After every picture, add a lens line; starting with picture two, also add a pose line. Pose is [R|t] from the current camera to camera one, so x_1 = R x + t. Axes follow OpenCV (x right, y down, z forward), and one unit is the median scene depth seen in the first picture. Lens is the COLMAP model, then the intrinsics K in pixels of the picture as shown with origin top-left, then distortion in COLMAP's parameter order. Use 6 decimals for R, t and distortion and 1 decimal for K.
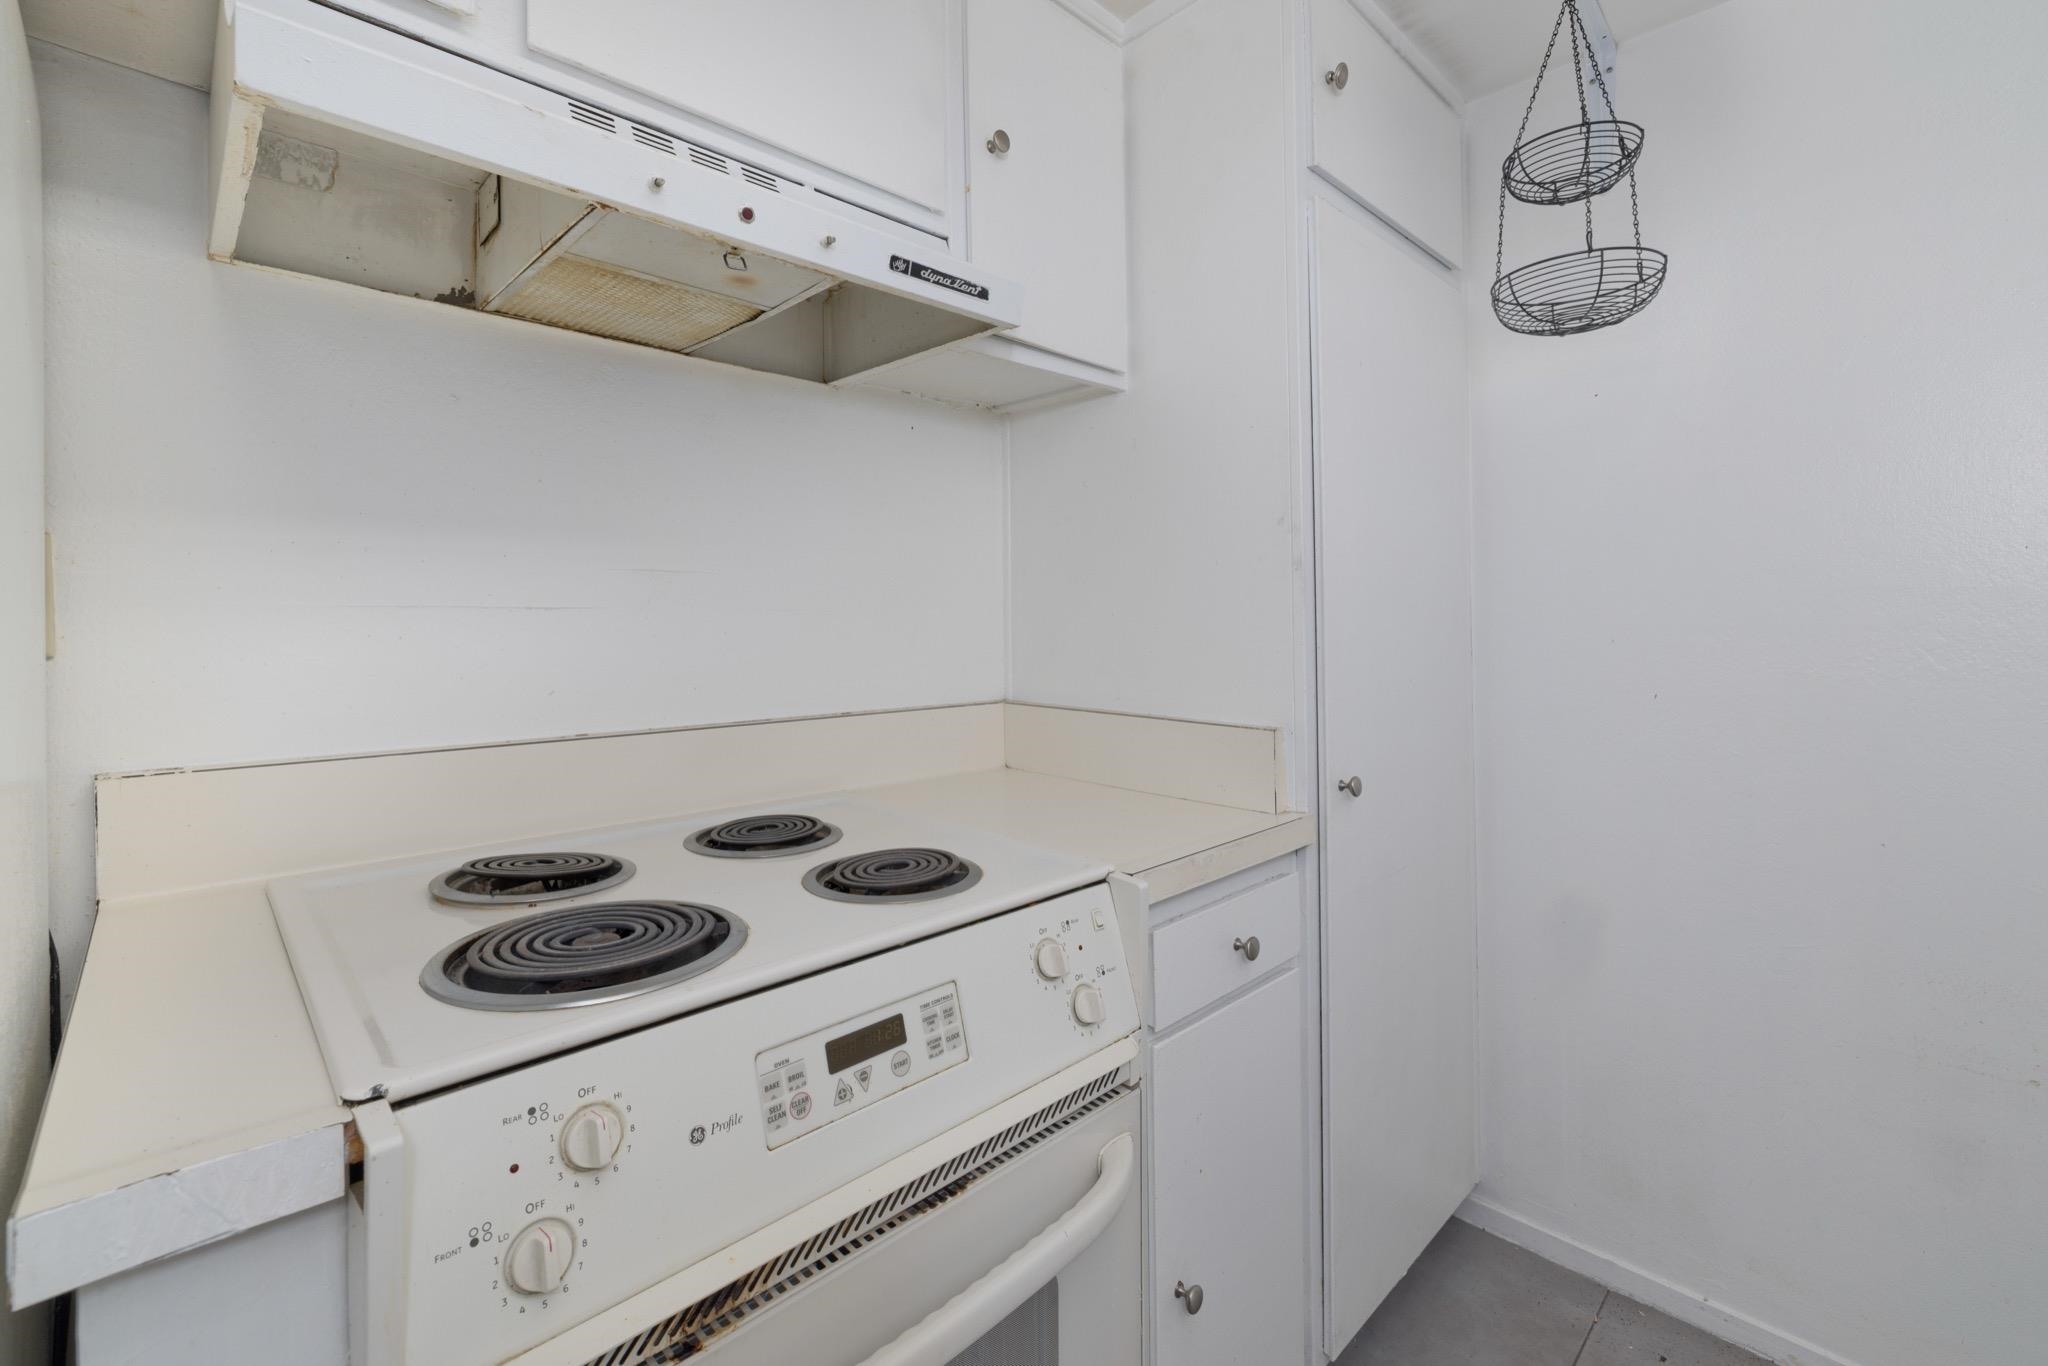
lens RADIAL K [[877.4, 0, 1022.9], [0, 877.4, 585.0], [0, 0, 1]] dist [-0.003200, 0.000152]
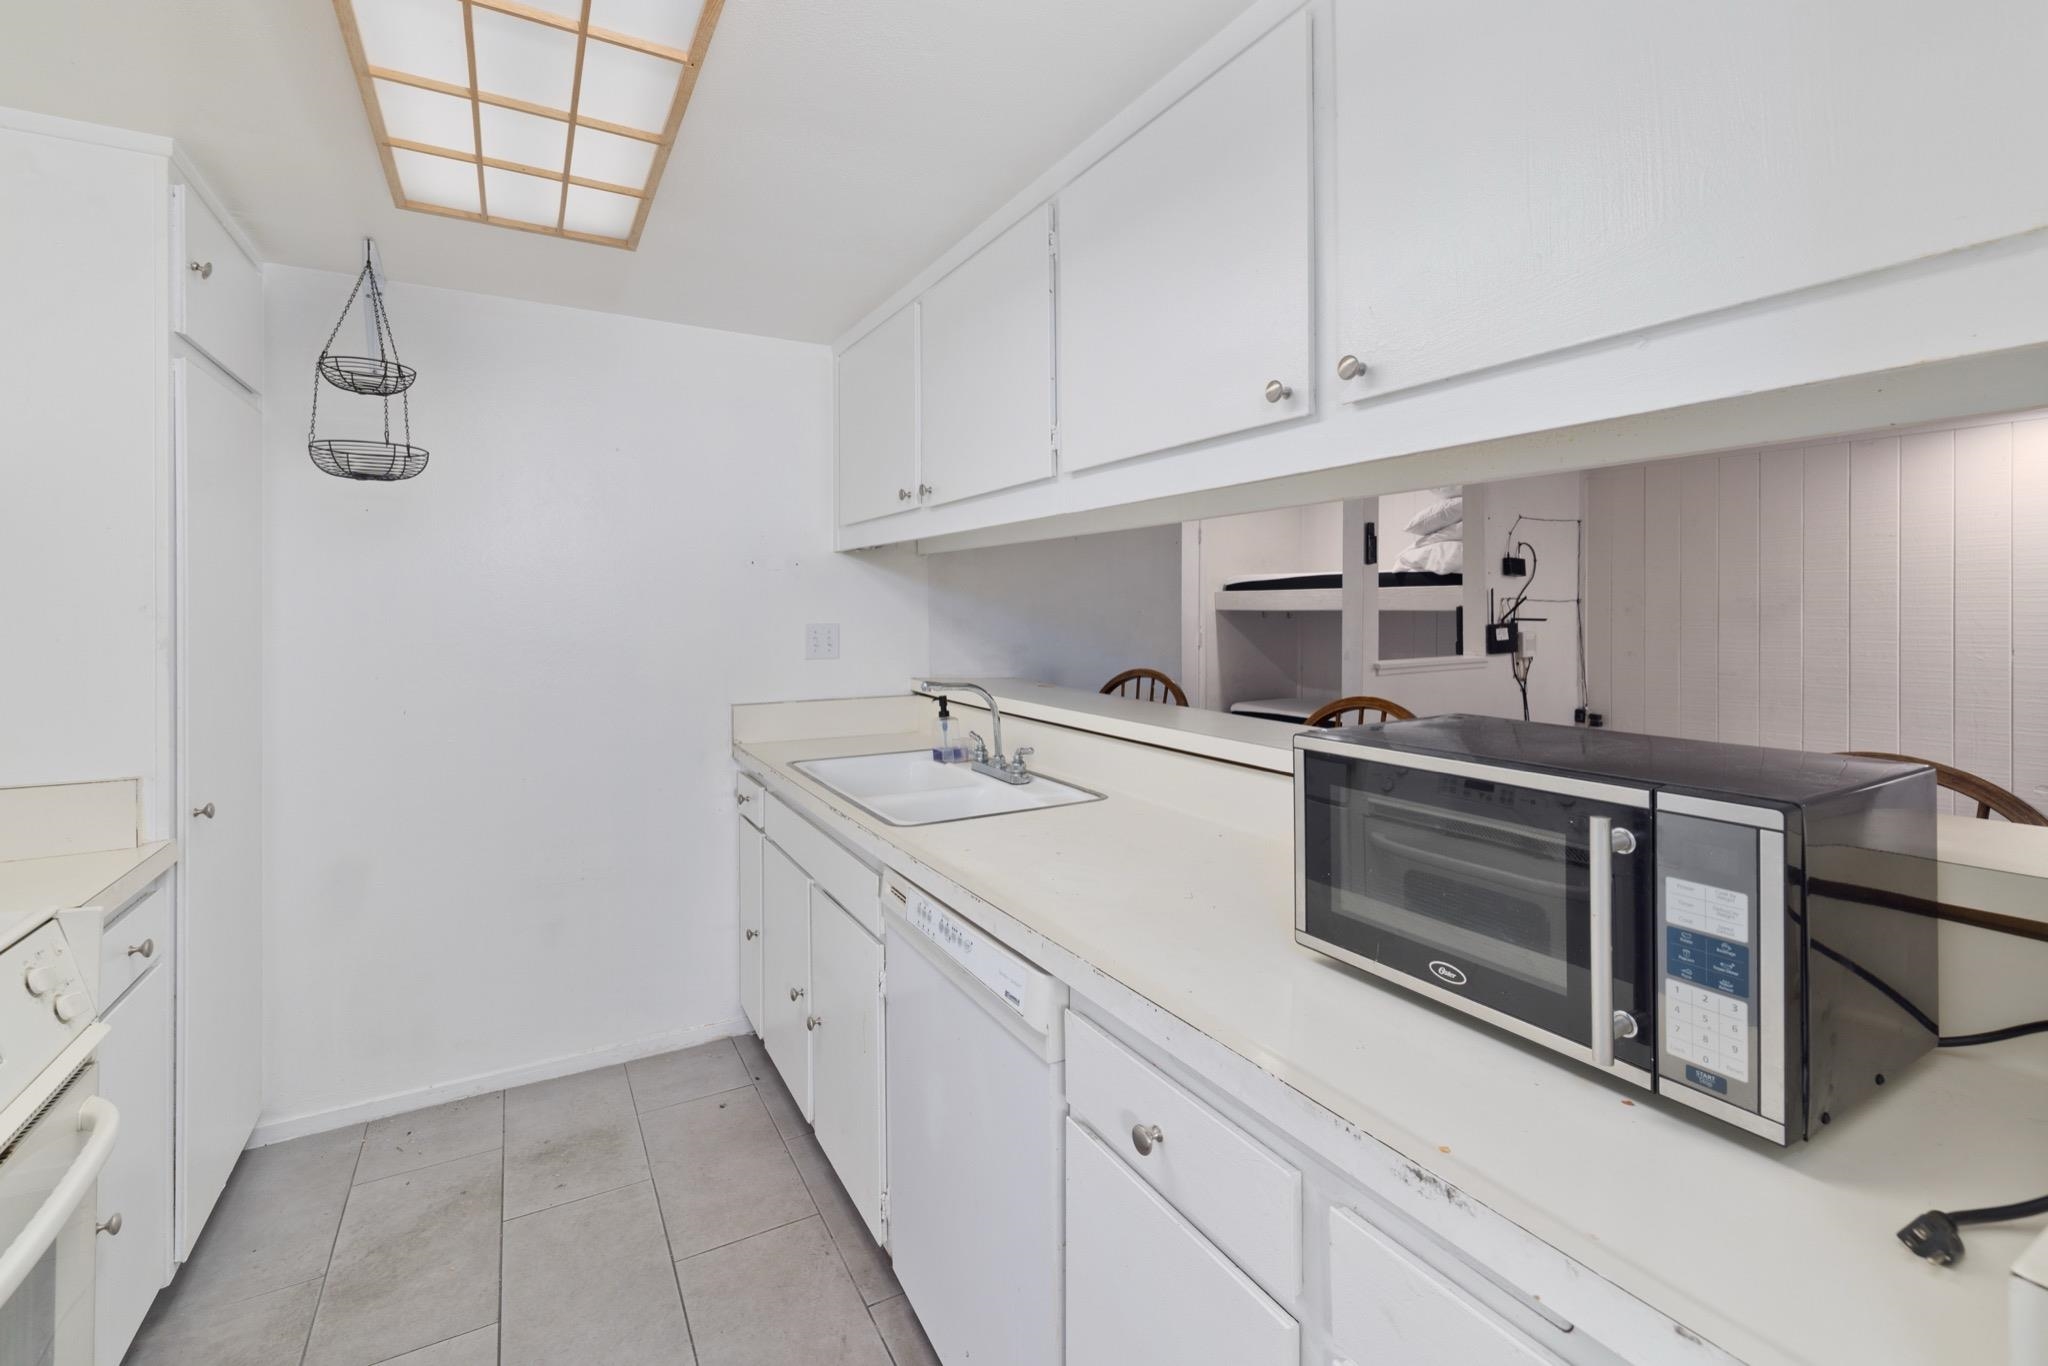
lens RADIAL K [[881.3, 0, 989.5], [0, 881.3, 634.6], [0, 0, 1]] dist [-0.000074, -0.000124]
pose [[0.271274, -0.032605, 0.961950, -0.560842], [-0.027376, 0.998760, 0.041572, -0.118119], [-0.962113, -0.037612, 0.270046, -0.462906]]
